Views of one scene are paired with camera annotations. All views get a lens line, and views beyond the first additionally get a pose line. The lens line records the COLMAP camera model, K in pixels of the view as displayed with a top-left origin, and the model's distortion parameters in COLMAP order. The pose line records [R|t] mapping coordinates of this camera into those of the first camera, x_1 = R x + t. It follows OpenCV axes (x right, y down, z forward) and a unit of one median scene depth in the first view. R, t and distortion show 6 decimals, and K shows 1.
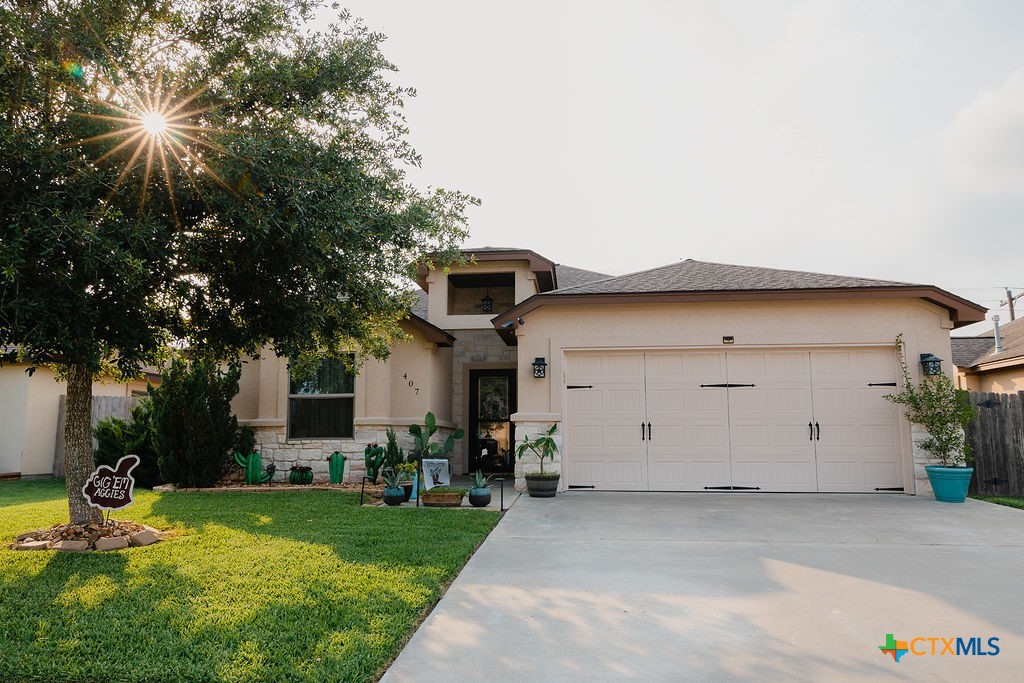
lens RADIAL K [[696.7, 0, 512.0], [0, 696.7, 341.5], [0, 0, 1]] dist [0.001000, 0.000152]
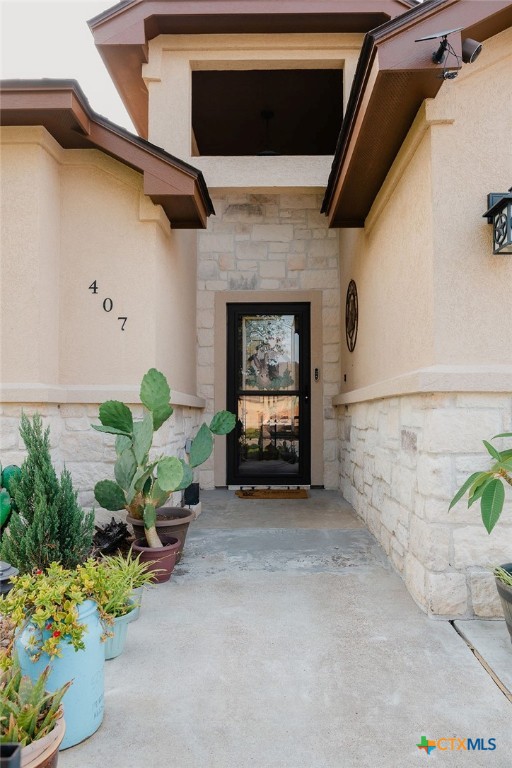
lens RADIAL K [[522.5, 0, 256.0], [0, 522.5, 384.0], [0, 0, 1]] dist [0.001000, 0.000152]
pose [[0.997418, 0.002710, 0.071759, -0.076725], [-0.009074, 0.996034, 0.088508, 0.076907], [-0.071235, -0.088930, 0.993487, 0.656545]]
